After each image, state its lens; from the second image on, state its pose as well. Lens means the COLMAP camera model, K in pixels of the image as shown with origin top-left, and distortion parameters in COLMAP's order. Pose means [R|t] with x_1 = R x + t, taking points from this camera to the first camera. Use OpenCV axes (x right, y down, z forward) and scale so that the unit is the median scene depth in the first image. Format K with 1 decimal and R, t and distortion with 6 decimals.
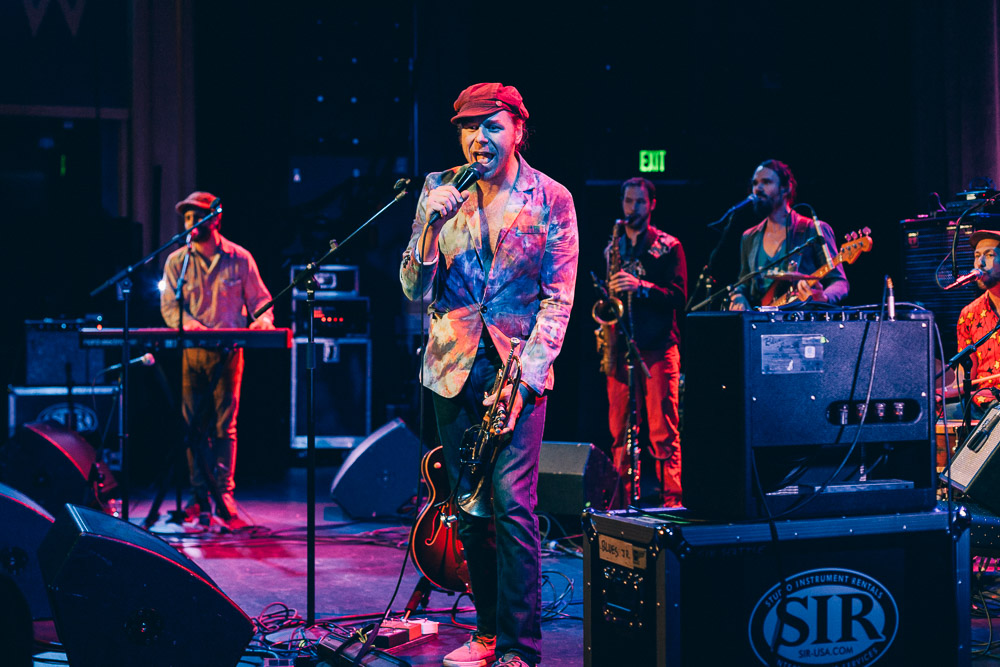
lens RADIAL K [[1587.0, 0, 459.9], [0, 1587.0, 289.1], [0, 0, 1]] dist [0.008447, -0.100958]
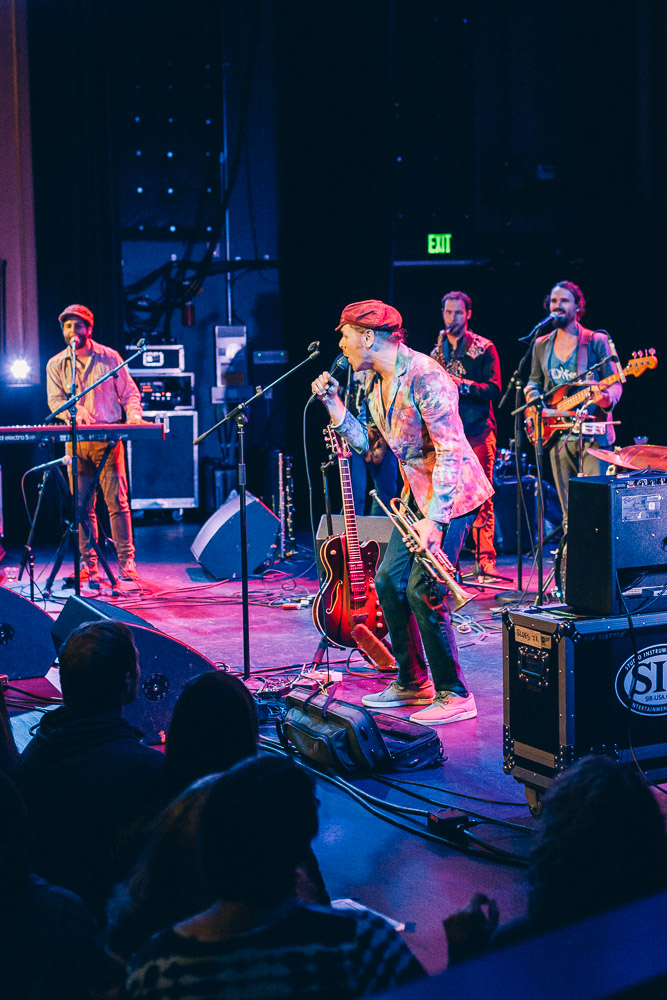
lens RADIAL K [[1587.0, 0, 327.2], [0, 1587.0, 435.8], [0, 0, 1]] dist [0.008447, -0.100958]
pose [[0.996690, -0.017652, 0.079350, -0.121656], [0.011448, 0.996890, 0.077968, -0.085970], [-0.080480, -0.076802, 0.993793, -0.284338]]
